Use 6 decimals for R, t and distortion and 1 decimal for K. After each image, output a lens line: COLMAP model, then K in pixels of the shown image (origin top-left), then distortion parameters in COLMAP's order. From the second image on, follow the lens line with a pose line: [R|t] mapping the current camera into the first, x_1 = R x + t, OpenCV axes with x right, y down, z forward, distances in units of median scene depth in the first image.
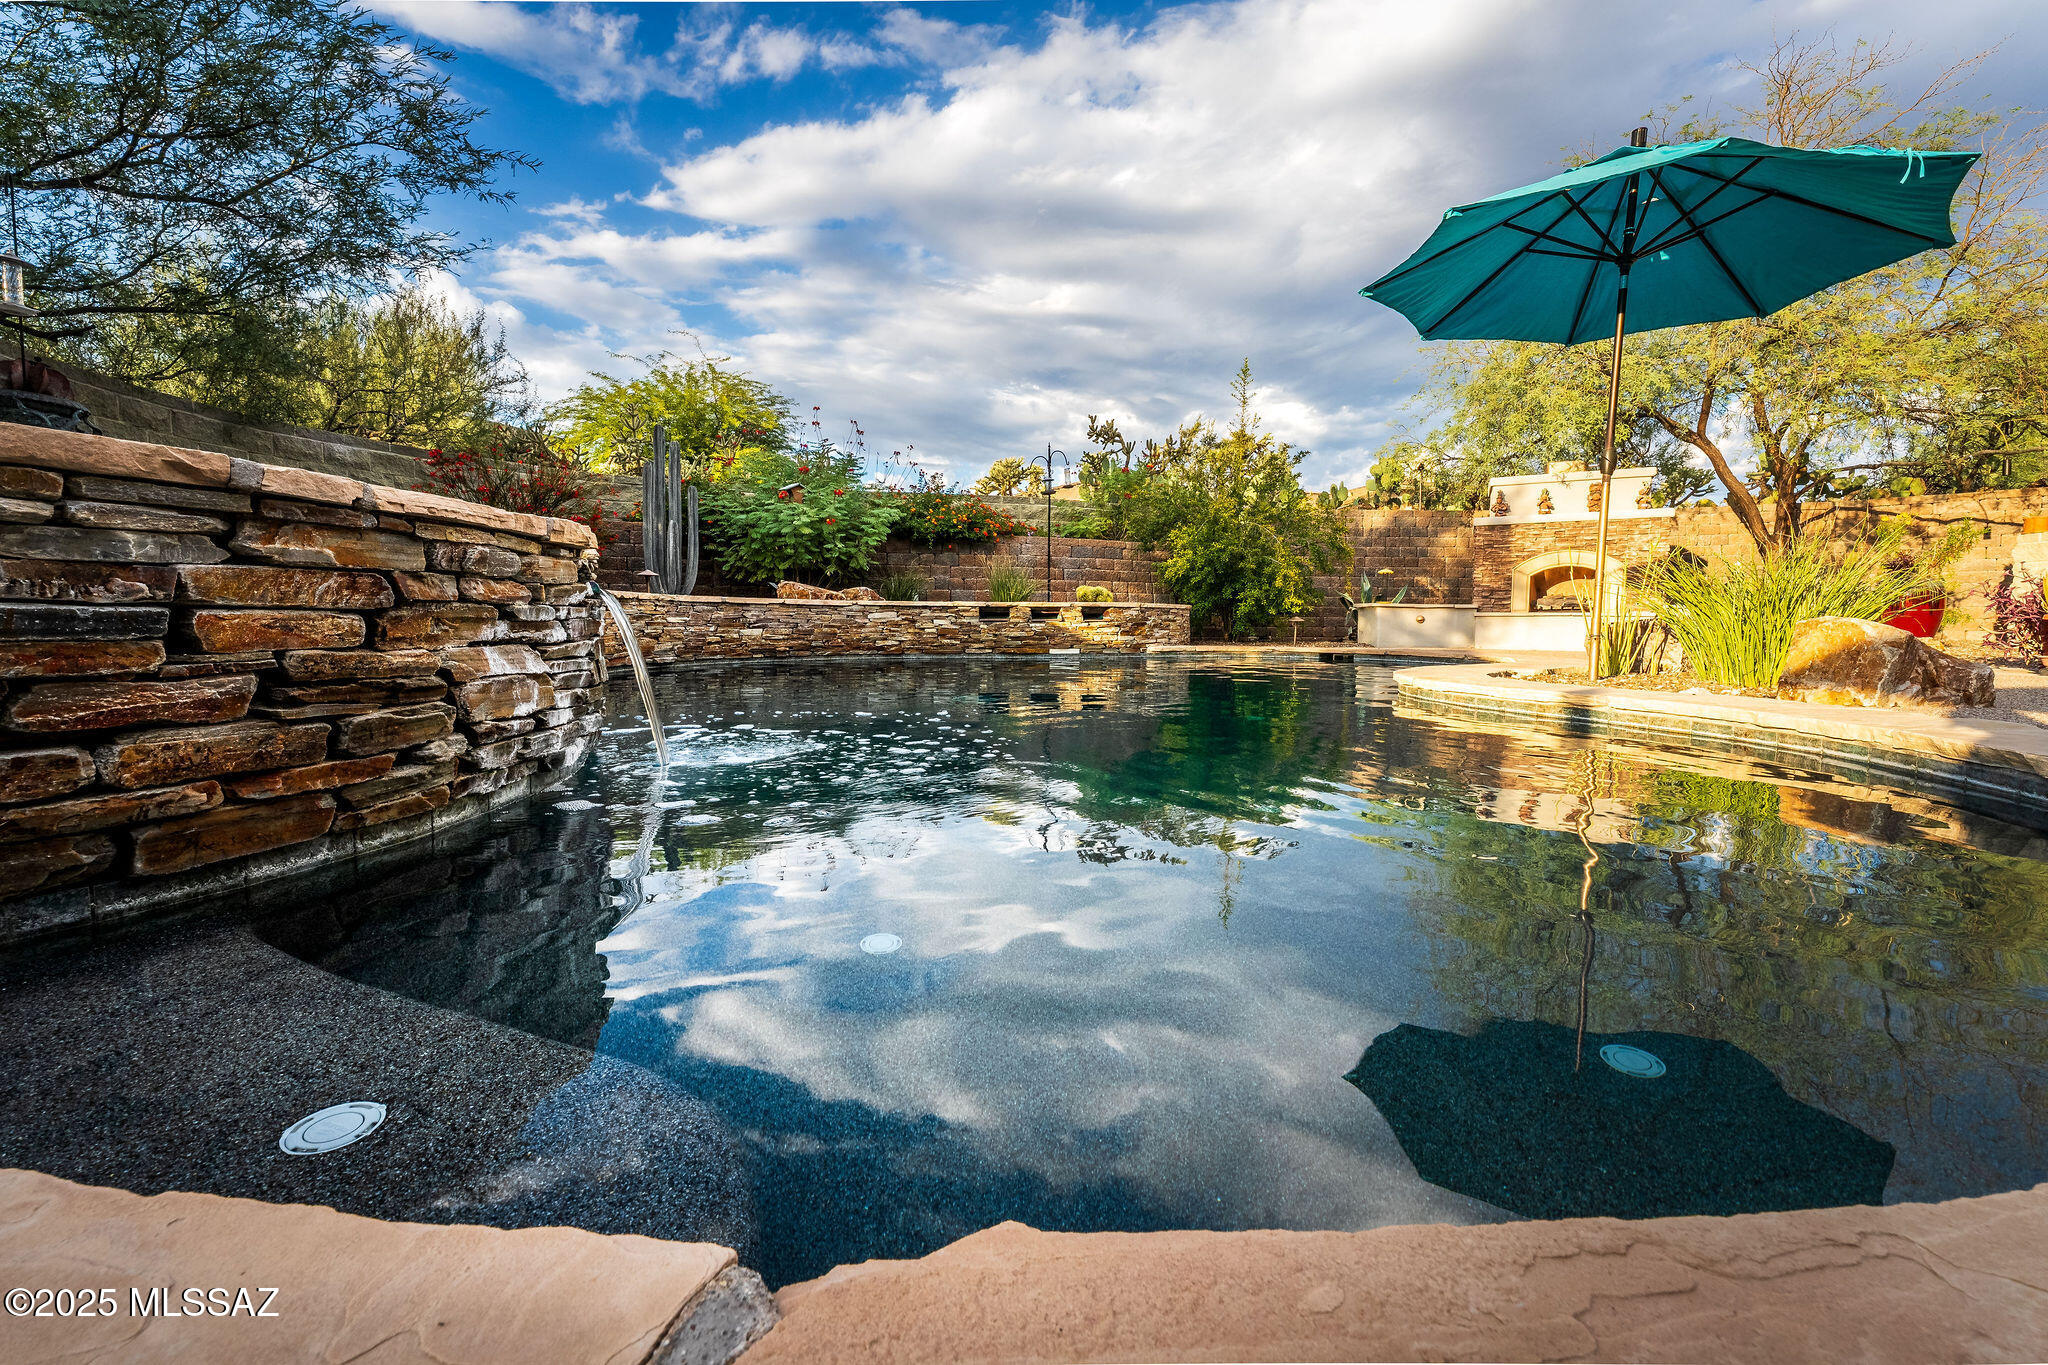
lens RADIAL K [[835.5, 0, 1019.8], [0, 835.5, 678.1], [0, 0, 1]] dist [-0.002942, 0.001073]
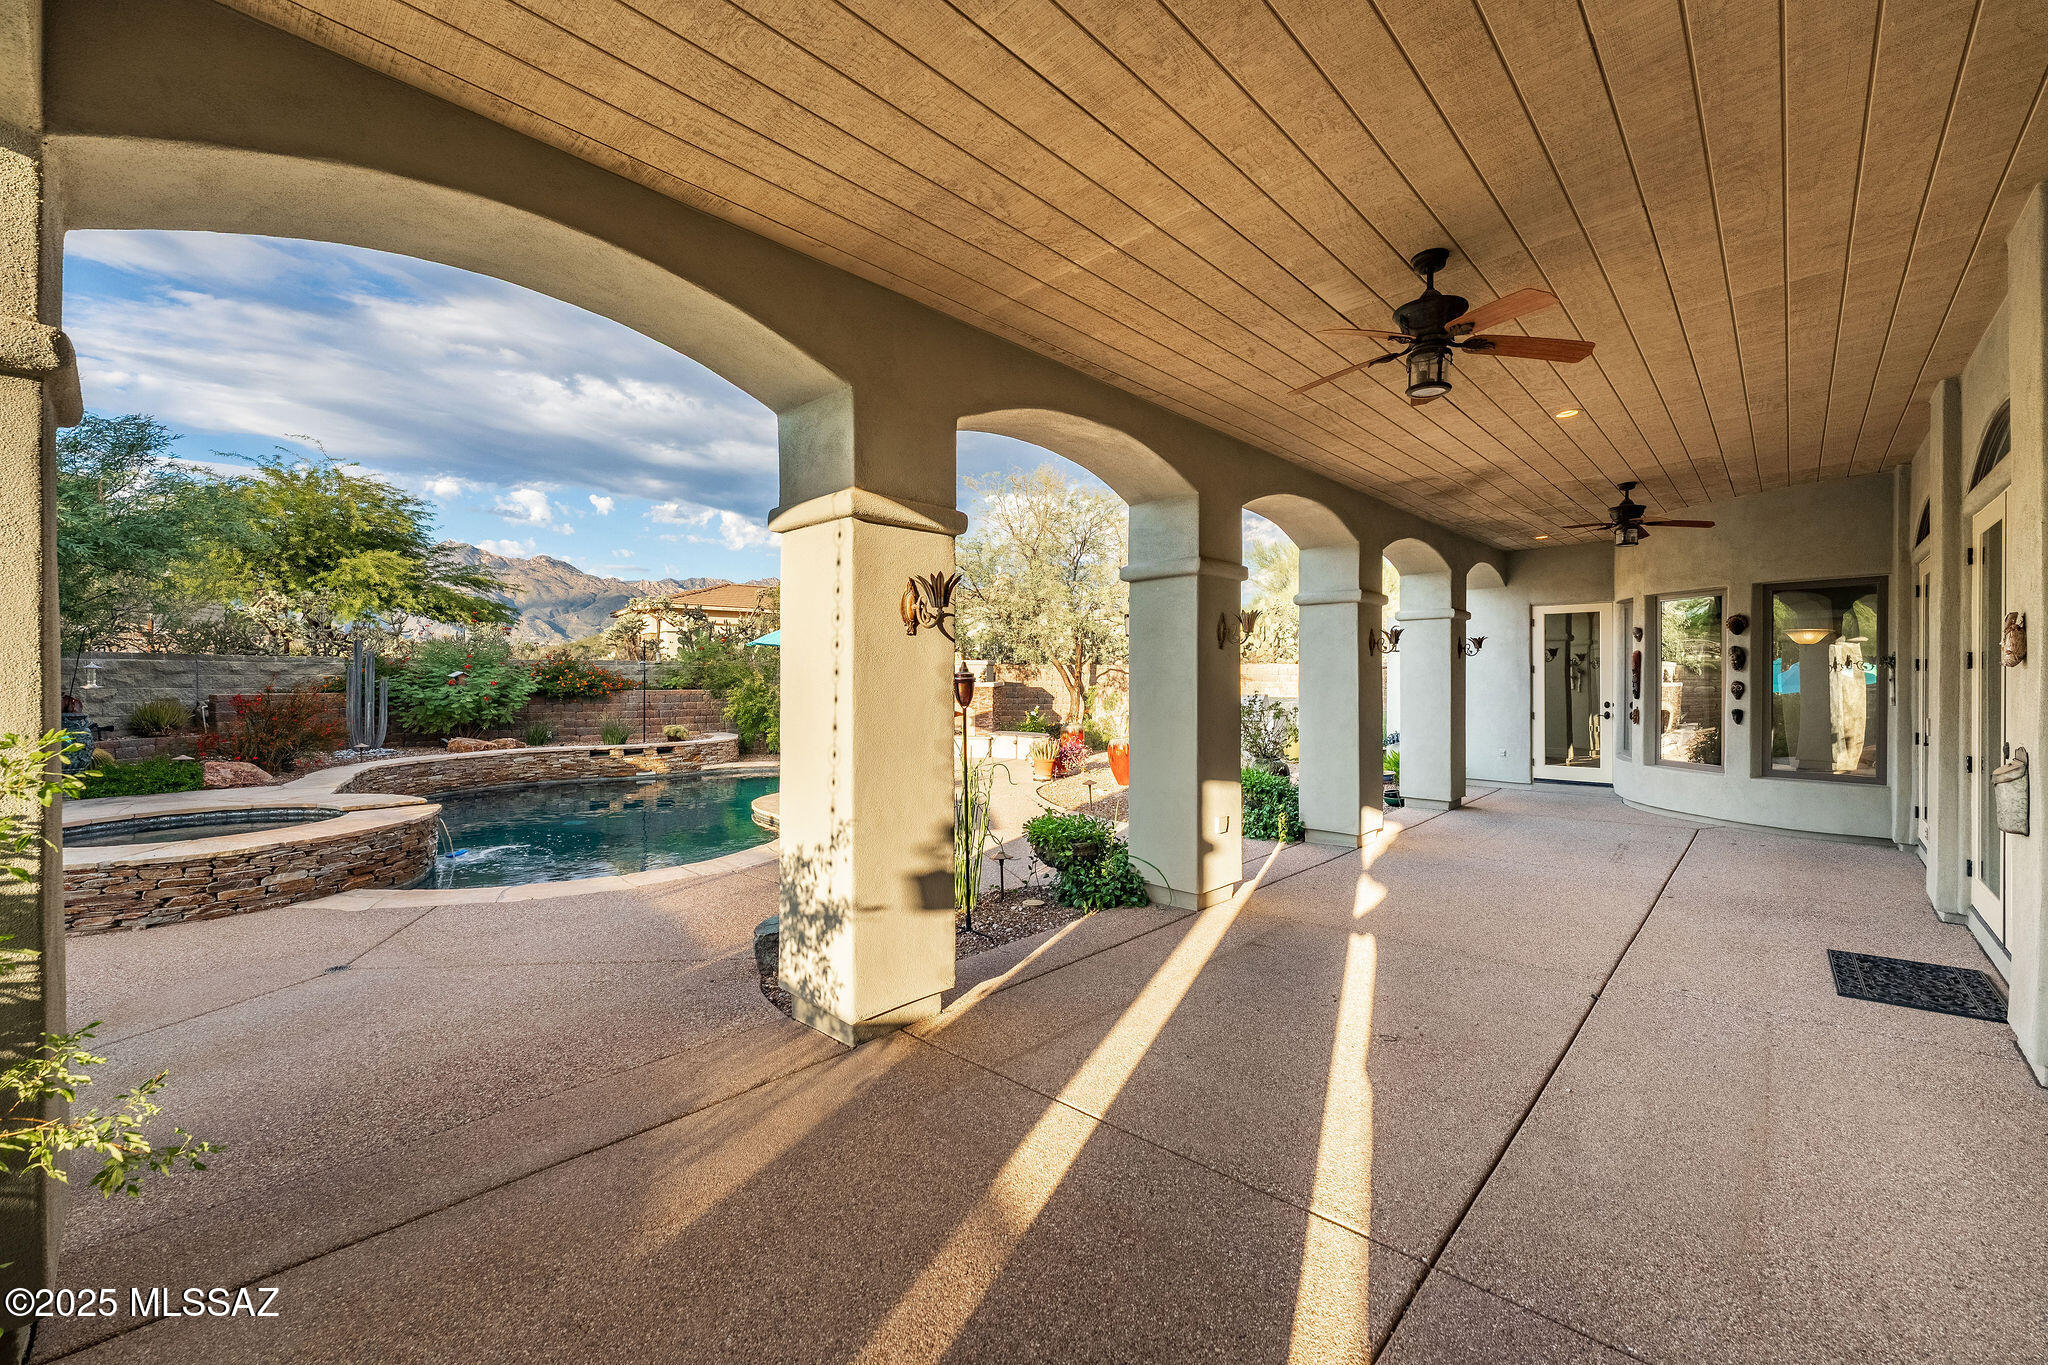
lens RADIAL K [[835.5, 0, 1030.2], [0, 835.5, 673.9], [0, 0, 1]] dist [-0.002942, 0.001073]
pose [[0.927614, -0.001526, 0.373538, 0.132656], [0.025829, 0.997860, -0.060065, -0.103747], [-0.372647, 0.065365, 0.925668, -0.816998]]
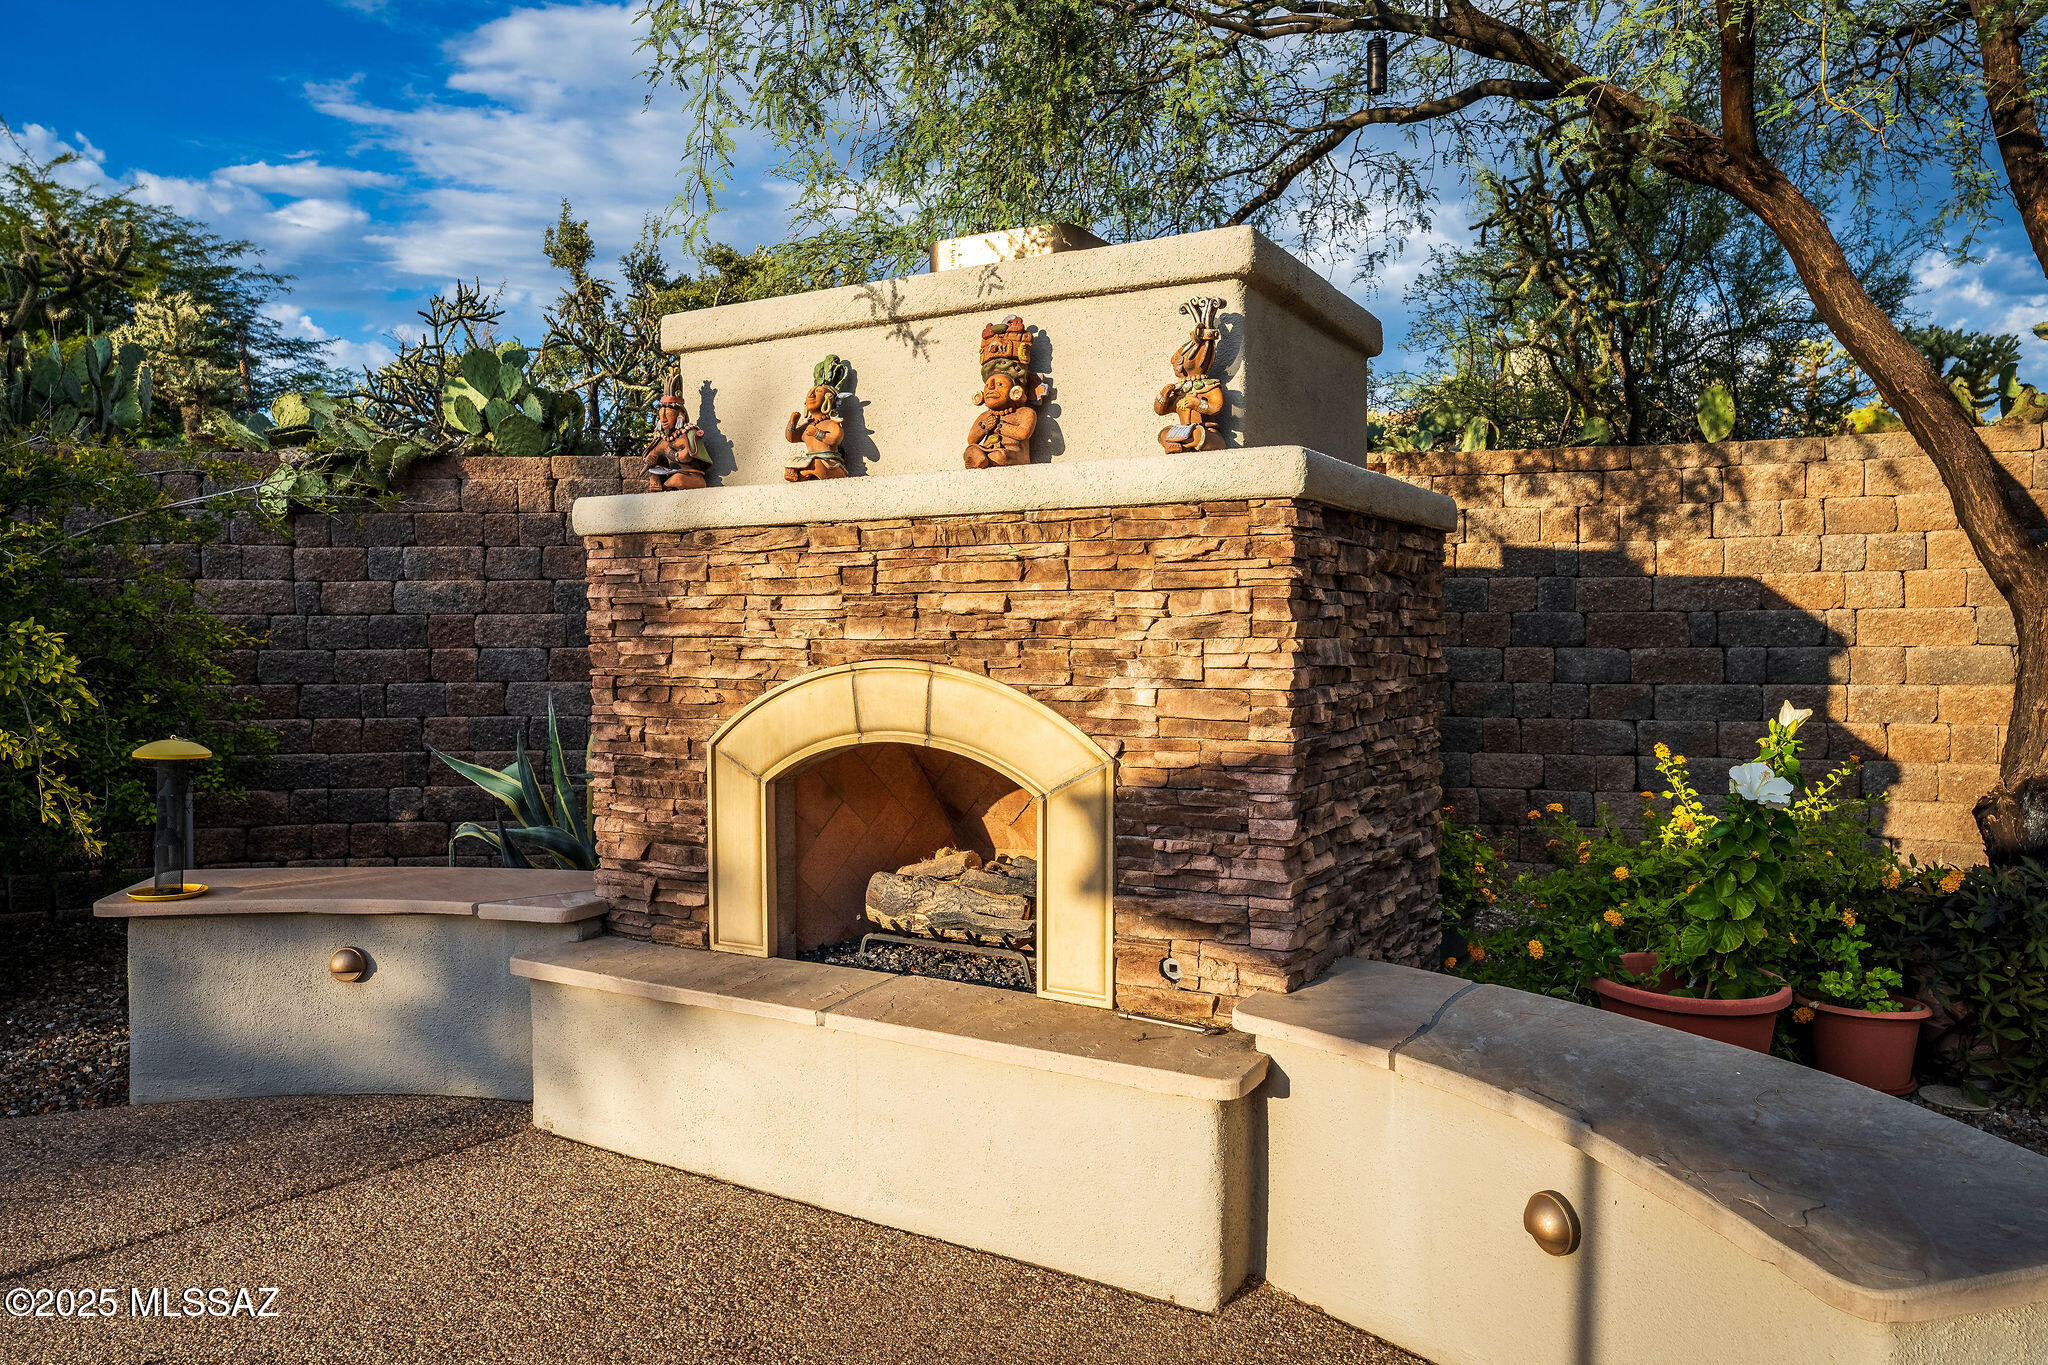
lens RADIAL K [[1332.2, 0, 1056.1], [0, 1332.2, 675.0], [0, 0, 1]] dist [0.002231, 0.001306]
pose [[0.999931, -0.008121, -0.008537, 0.718906], [0.007841, 0.999448, -0.032276, -0.144501], [0.008795, 0.032207, 0.999443, 0.709765]]
